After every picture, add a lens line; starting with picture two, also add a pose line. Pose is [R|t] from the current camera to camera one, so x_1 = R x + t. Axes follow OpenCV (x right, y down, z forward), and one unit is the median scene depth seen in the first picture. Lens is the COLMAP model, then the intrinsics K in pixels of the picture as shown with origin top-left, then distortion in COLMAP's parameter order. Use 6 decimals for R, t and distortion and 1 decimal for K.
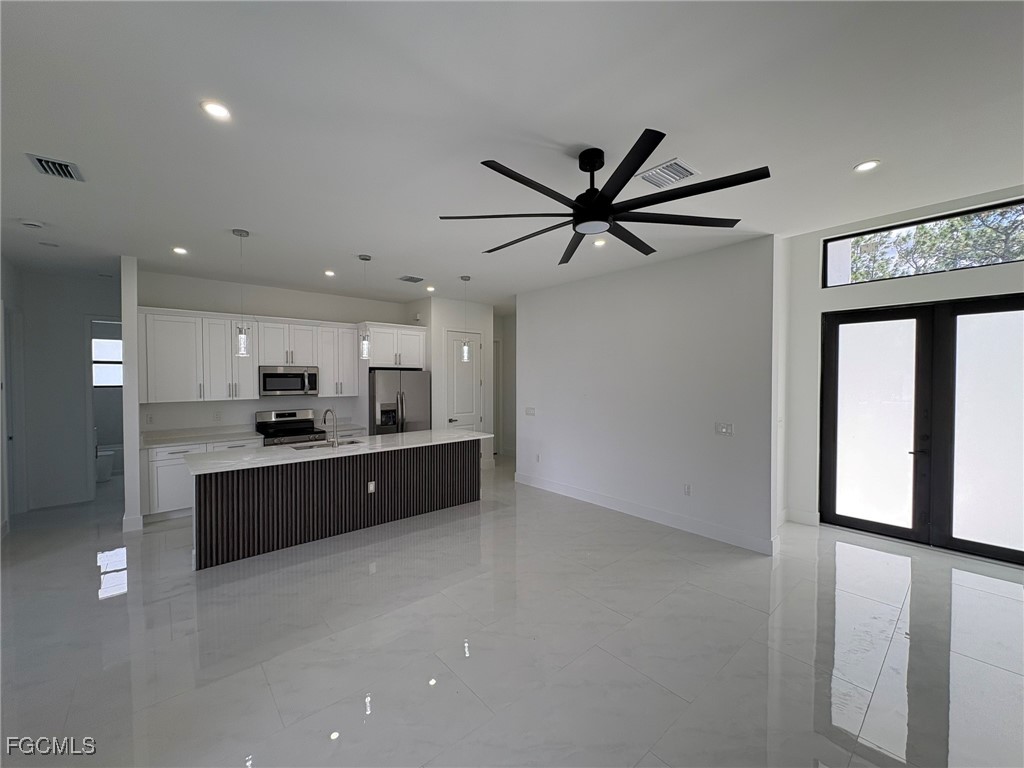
lens RADIAL K [[409.3, 0, 511.8], [0, 409.3, 383.4], [0, 0, 1]] dist [0.001733, 0.000129]
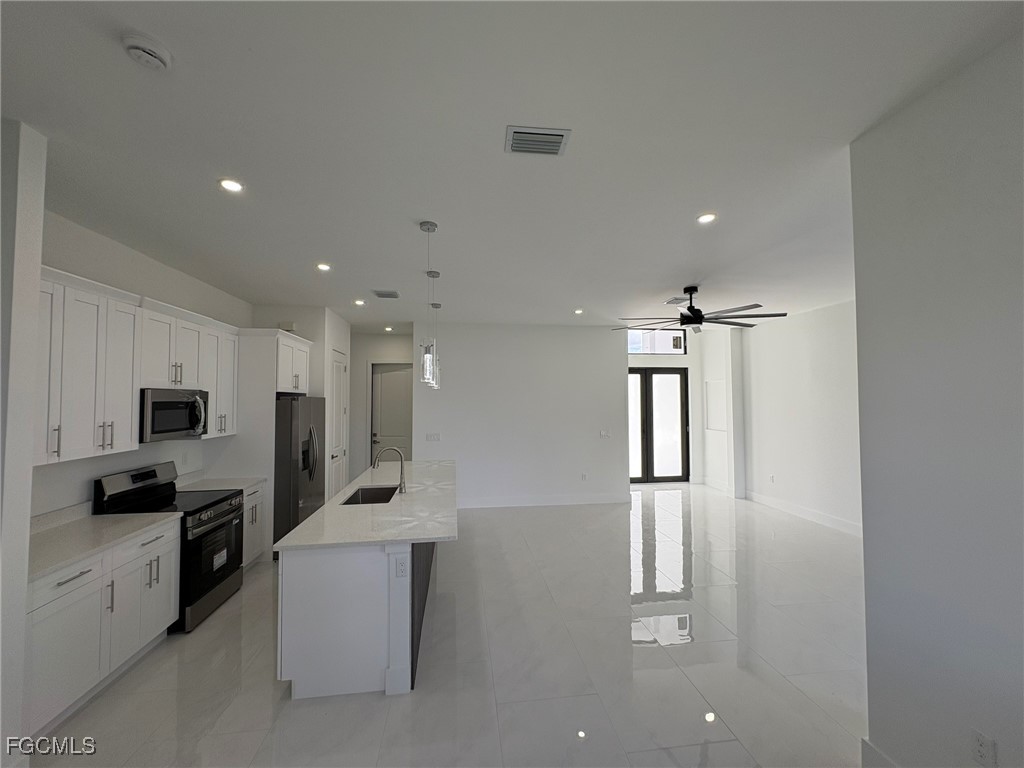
lens RADIAL K [[409.3, 0, 513.1], [0, 409.3, 384.7], [0, 0, 1]] dist [0.001733, 0.000129]
pose [[0.550627, 0.029270, 0.834238, -0.835226], [0.015481, 0.998855, -0.045264, -0.015786], [-0.834608, 0.037838, 0.549544, 0.301802]]
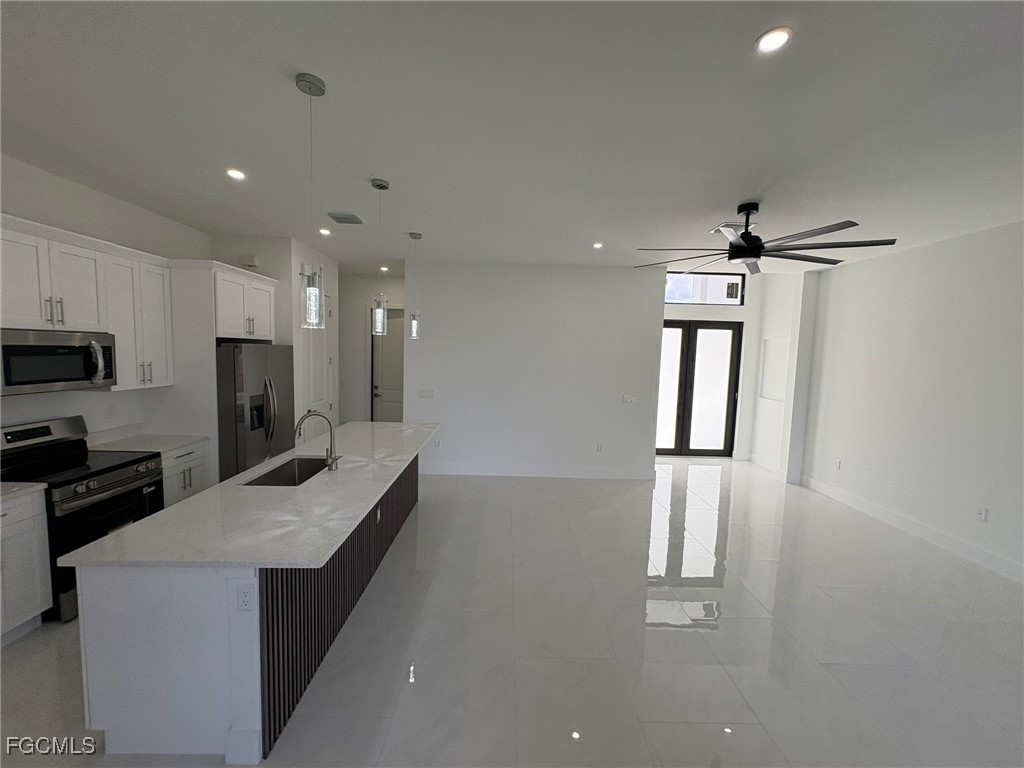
lens RADIAL K [[409.3, 0, 512.7], [0, 409.3, 384.4], [0, 0, 1]] dist [0.001733, 0.000129]
pose [[0.646469, -0.043133, 0.761720, -0.615738], [-0.018073, 0.997255, 0.071808, -0.025166], [-0.762726, -0.060188, 0.643915, 0.314561]]
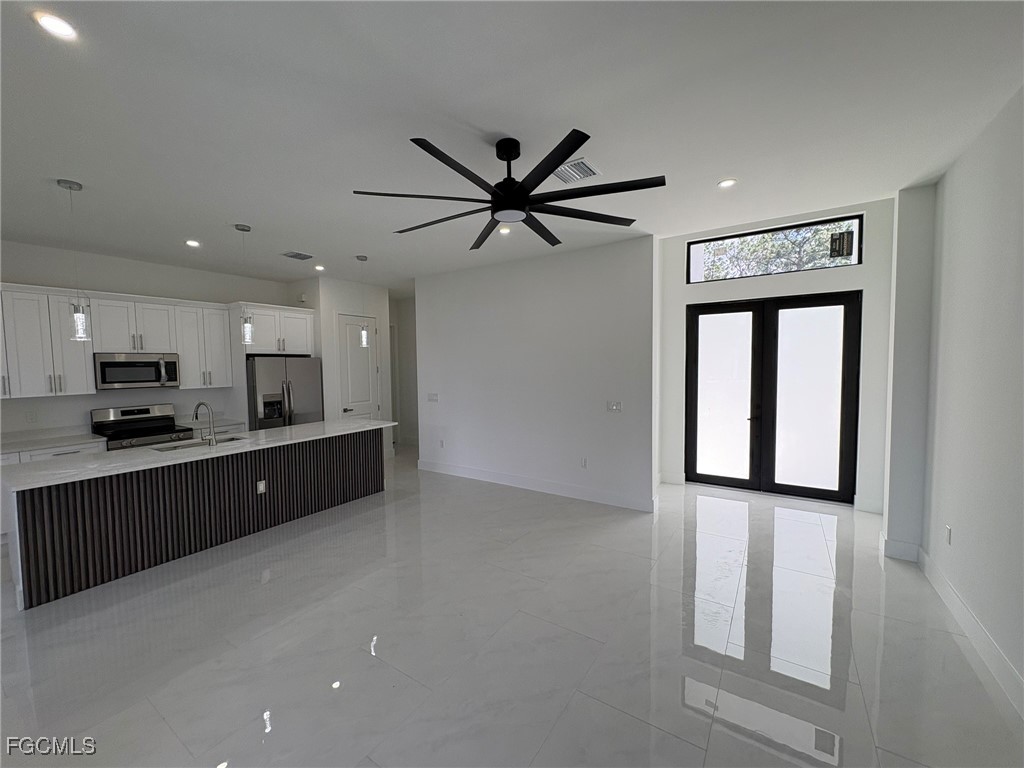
lens RADIAL K [[409.3, 0, 512.2], [0, 409.3, 383.8], [0, 0, 1]] dist [0.001733, 0.000129]
pose [[0.963384, -0.025775, 0.266885, -0.039001], [0.016575, 0.999190, 0.036670, 0.002530], [-0.267614, -0.030903, 0.963031, -0.005473]]
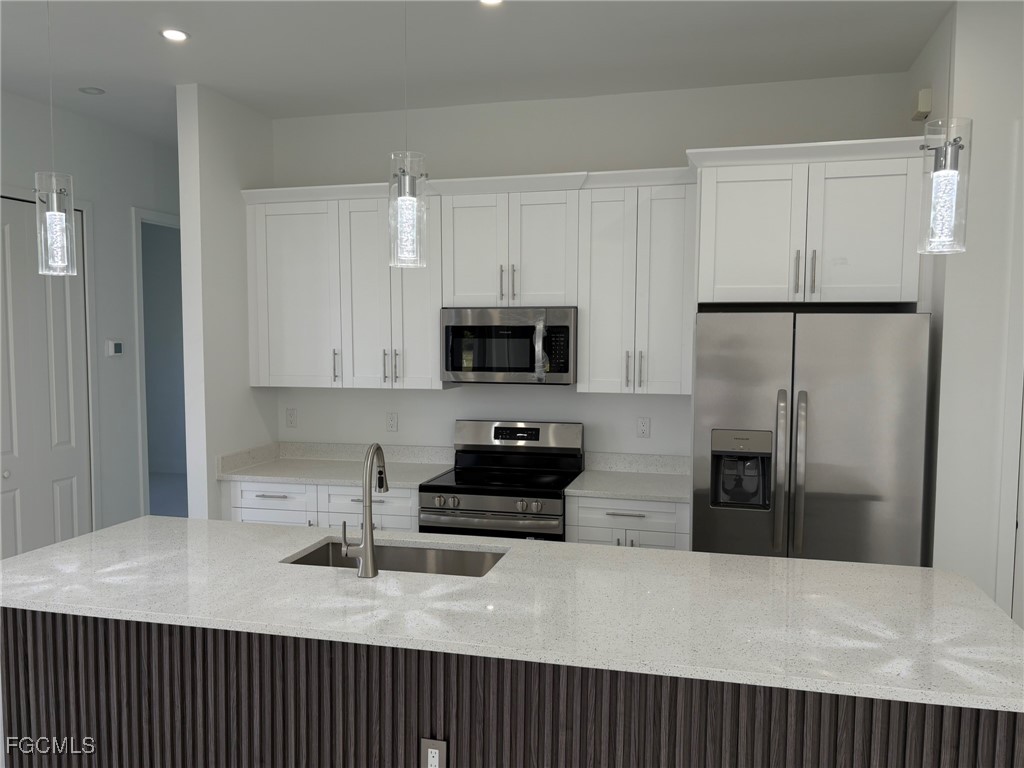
lens RADIAL K [[808.6, 0, 508.4], [0, 808.6, 391.7], [0, 0, 1]] dist [0.041292, -0.024943]
pose [[0.555971, 0.063476, -0.828775, 0.083497], [-0.015339, 0.997694, 0.066123, -0.013965], [0.831060, -0.024050, 0.555662, 0.639474]]
